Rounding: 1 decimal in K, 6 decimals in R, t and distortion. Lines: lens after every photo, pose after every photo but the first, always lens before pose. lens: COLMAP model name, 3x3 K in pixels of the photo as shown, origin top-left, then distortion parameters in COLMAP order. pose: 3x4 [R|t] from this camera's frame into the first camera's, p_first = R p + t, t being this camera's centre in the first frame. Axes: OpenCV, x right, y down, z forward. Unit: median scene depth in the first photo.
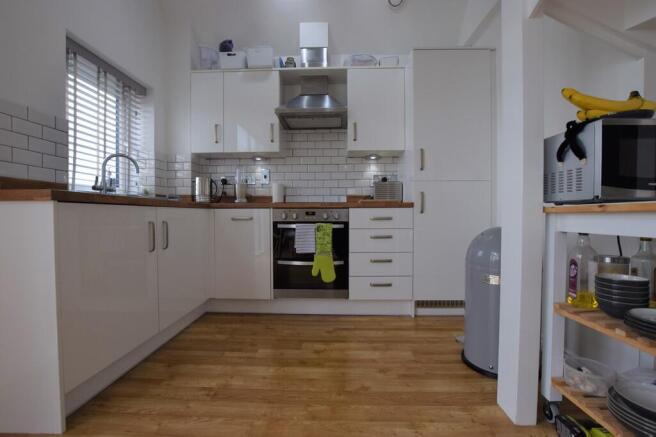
lens RADIAL K [[297.6, 0, 325.3], [0, 297.6, 218.6], [0, 0, 1]] dist [-0.016424, 0.000274]
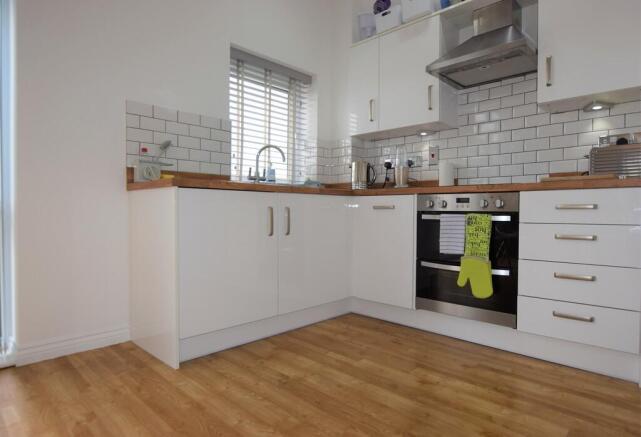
lens RADIAL K [[382.6, 0, 326.8], [0, 382.6, 217.2], [0, 0, 1]] dist [0.000866, 0.001958]
pose [[0.750287, 0.017664, -0.660876, 0.322733], [-0.017795, 0.999820, 0.006522, 0.024070], [0.660873, 0.006867, 0.750467, 0.084145]]
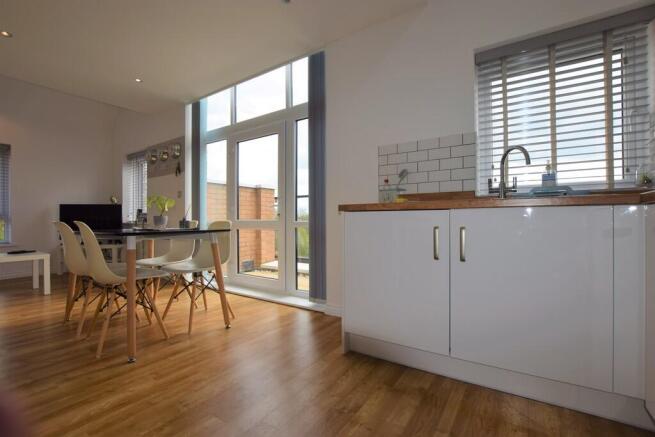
lens RADIAL K [[297.2, 0, 327.7], [0, 297.2, 217.7], [0, 0, 1]] dist [-0.016424, 0.000274]
pose [[-0.527760, -0.001645, -0.849392, 0.258789], [-0.006989, 0.999973, 0.002406, -0.012031], [0.849365, 0.007207, -0.527757, 0.851107]]
